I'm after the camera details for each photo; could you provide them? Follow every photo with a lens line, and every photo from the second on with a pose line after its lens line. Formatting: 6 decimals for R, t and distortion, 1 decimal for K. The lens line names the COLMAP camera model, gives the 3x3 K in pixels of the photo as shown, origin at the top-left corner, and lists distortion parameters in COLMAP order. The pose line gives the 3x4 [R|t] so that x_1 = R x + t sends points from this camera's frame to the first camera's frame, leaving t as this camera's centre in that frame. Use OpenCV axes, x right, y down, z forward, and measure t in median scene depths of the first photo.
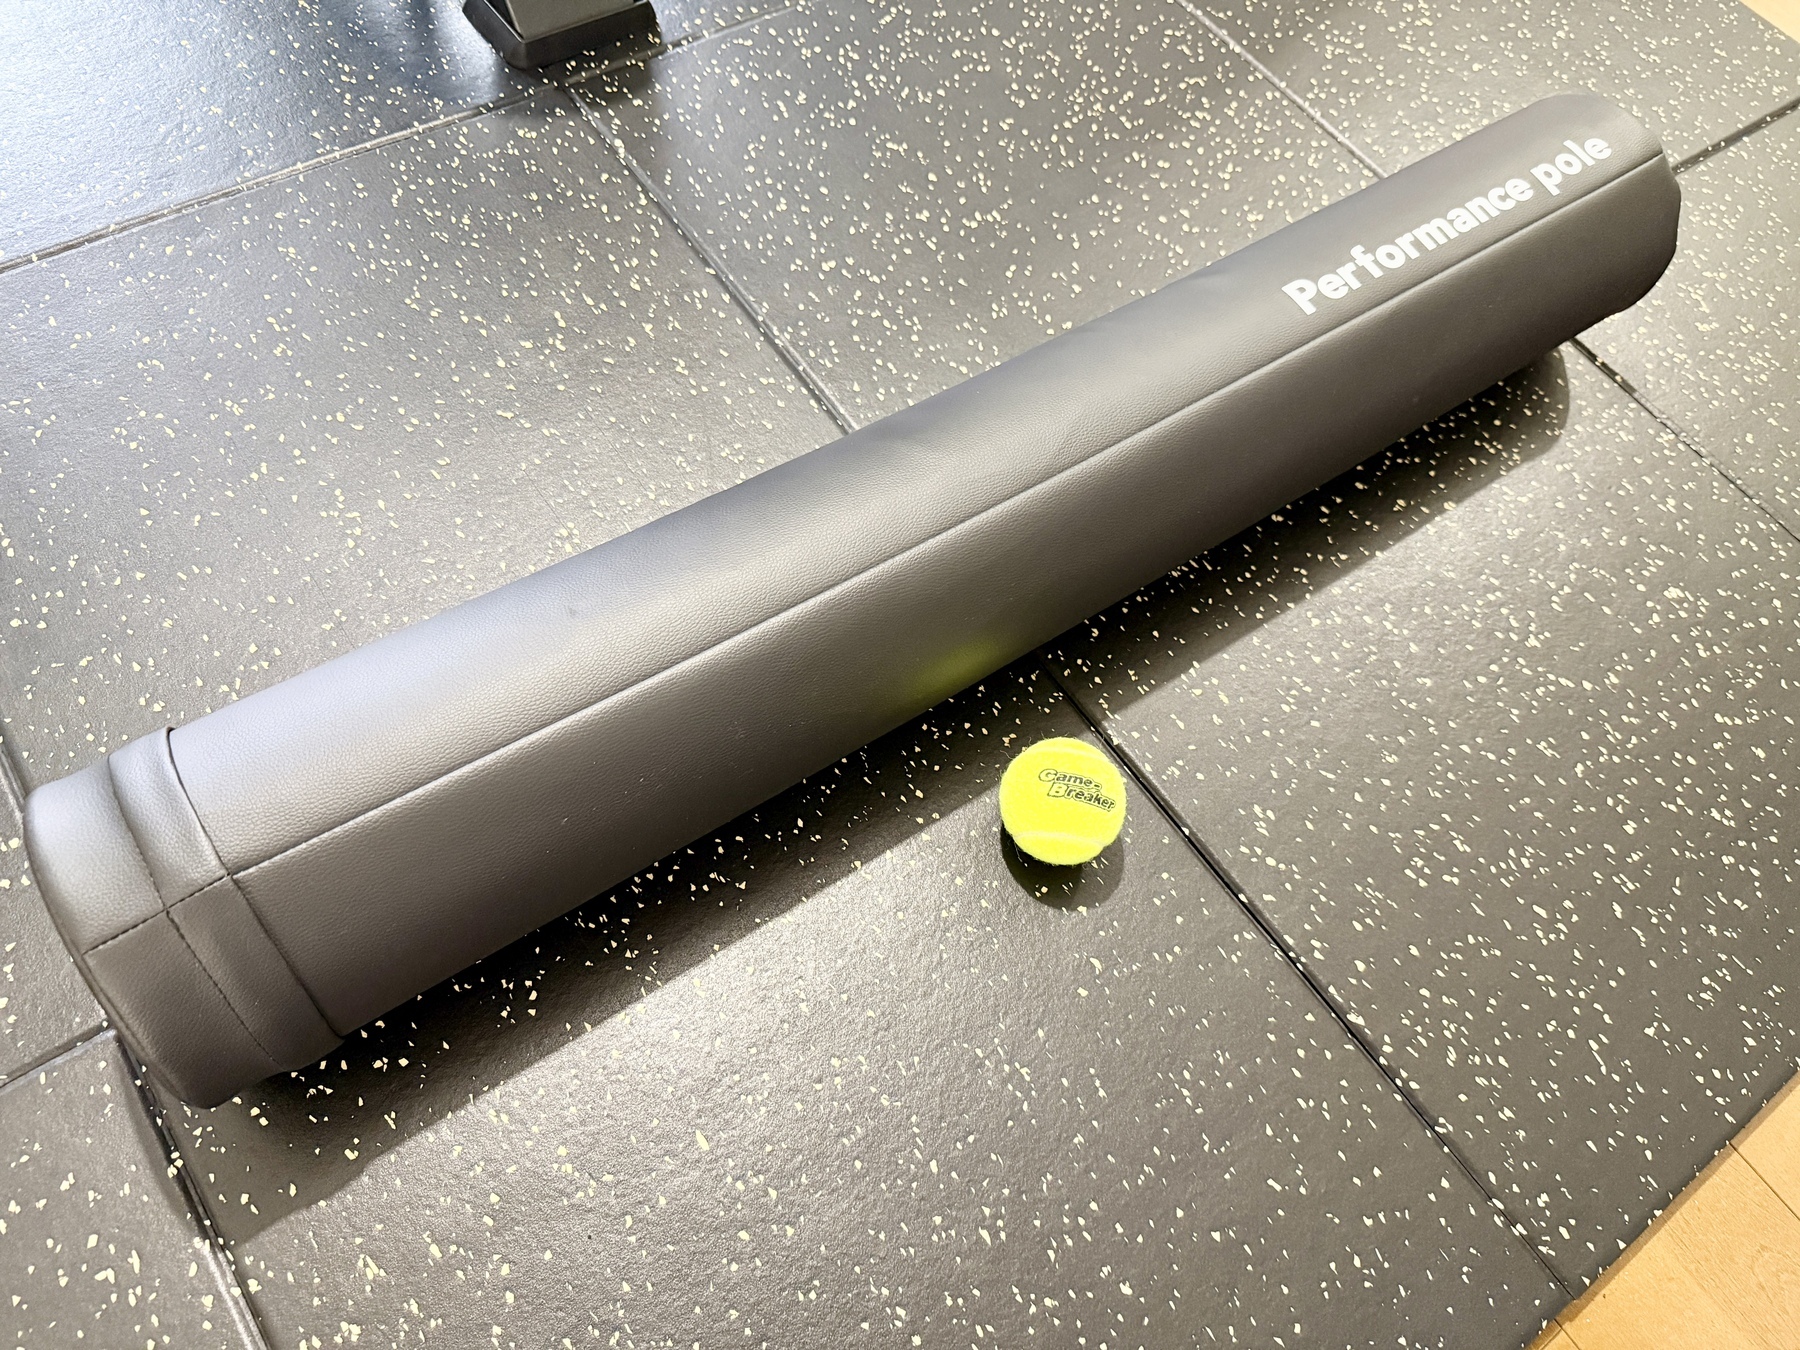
lens RADIAL K [[1273.7, 0, 855.3], [0, 1273.7, 672.4], [0, 0, 1]] dist [-0.047827, 0.021909]
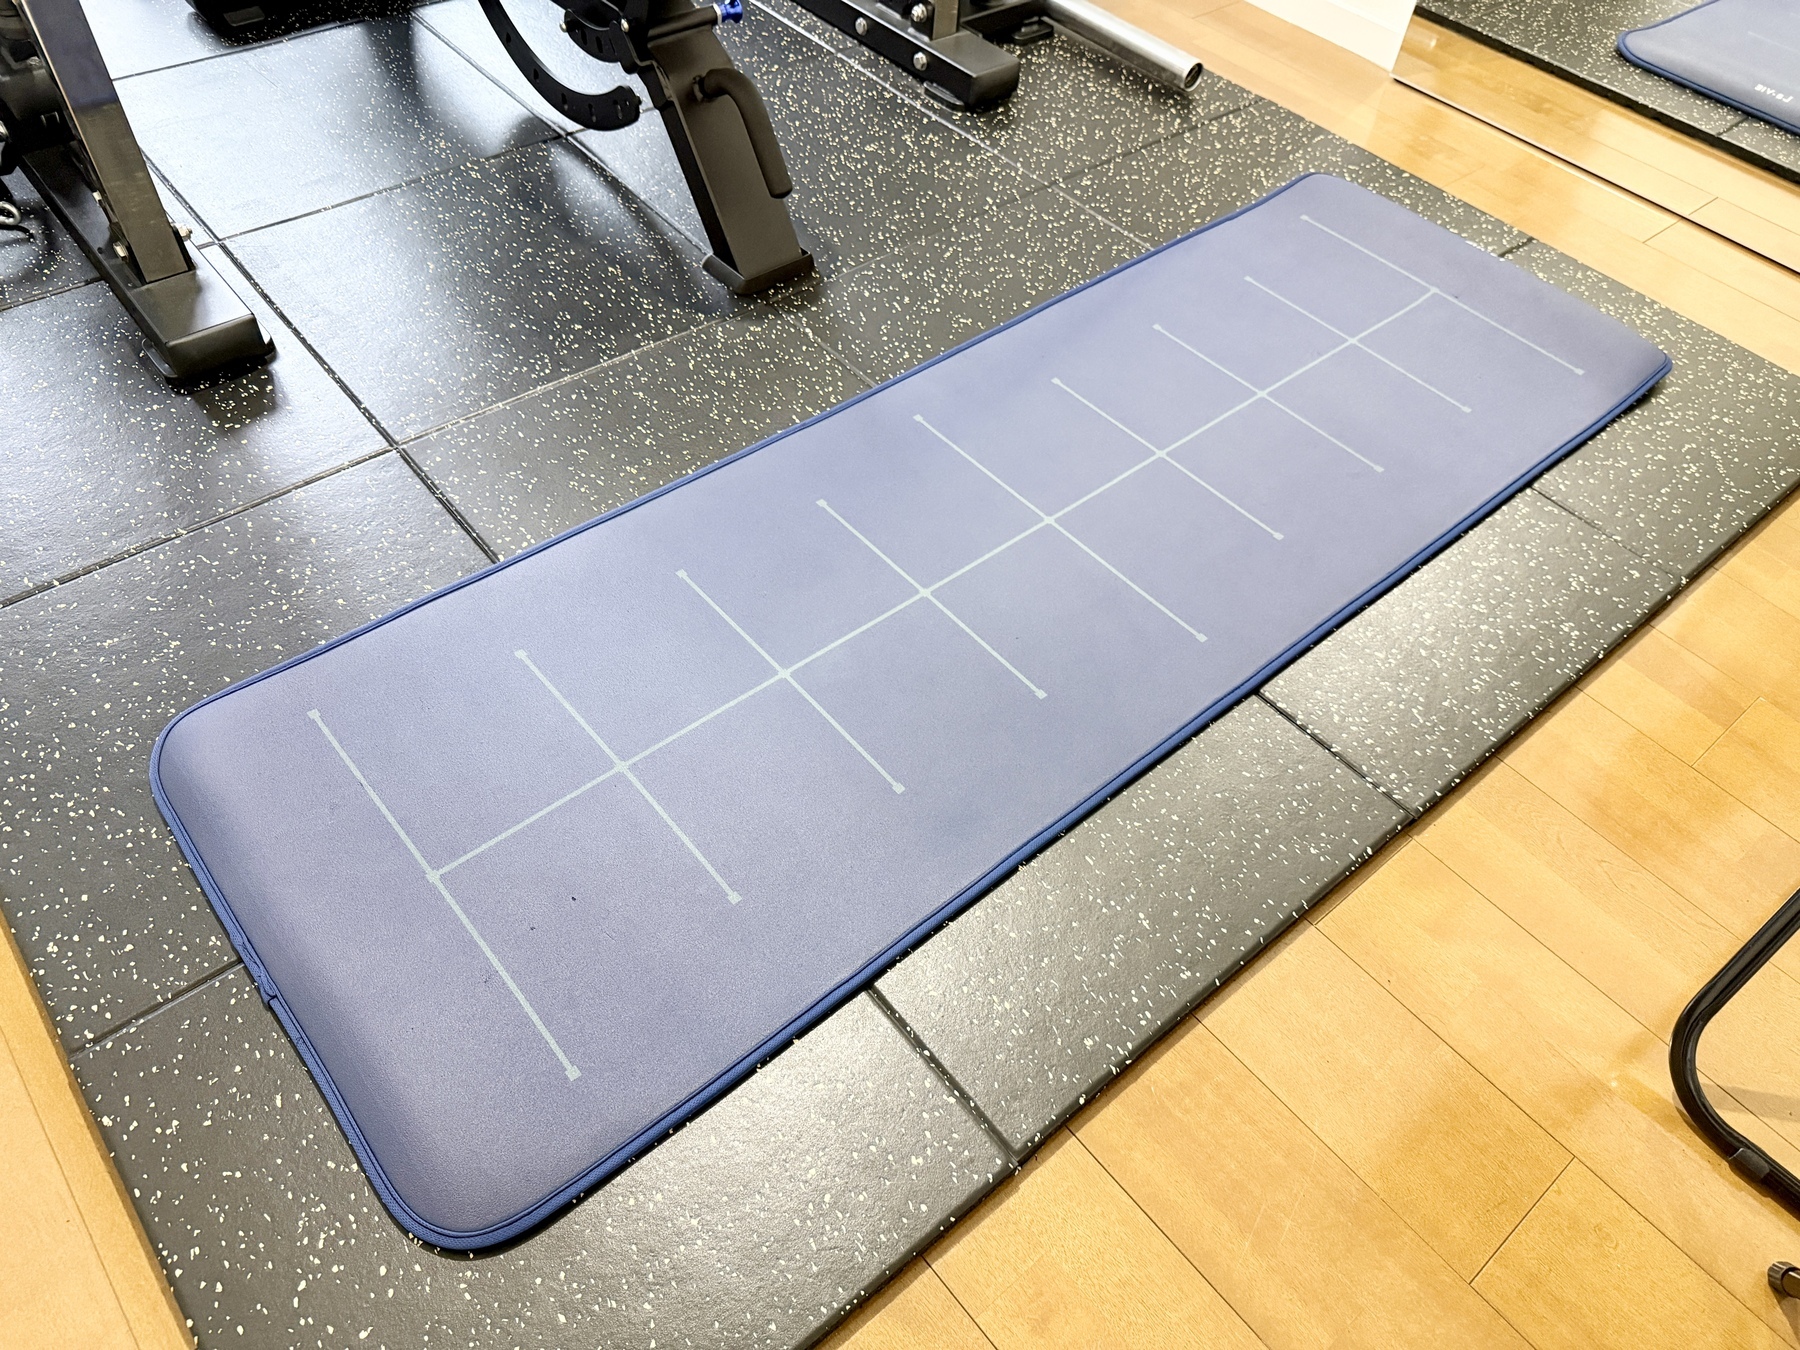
lens RADIAL K [[1252.3, 0, 892.0], [0, 1252.3, 665.7], [0, 0, 1]] dist [0.101870, -0.246530]
pose [[0.995419, -0.091550, 0.027577, -0.167069], [0.095198, 0.975826, -0.196728, 0.393434], [-0.008900, 0.198452, 0.980070, -0.625265]]
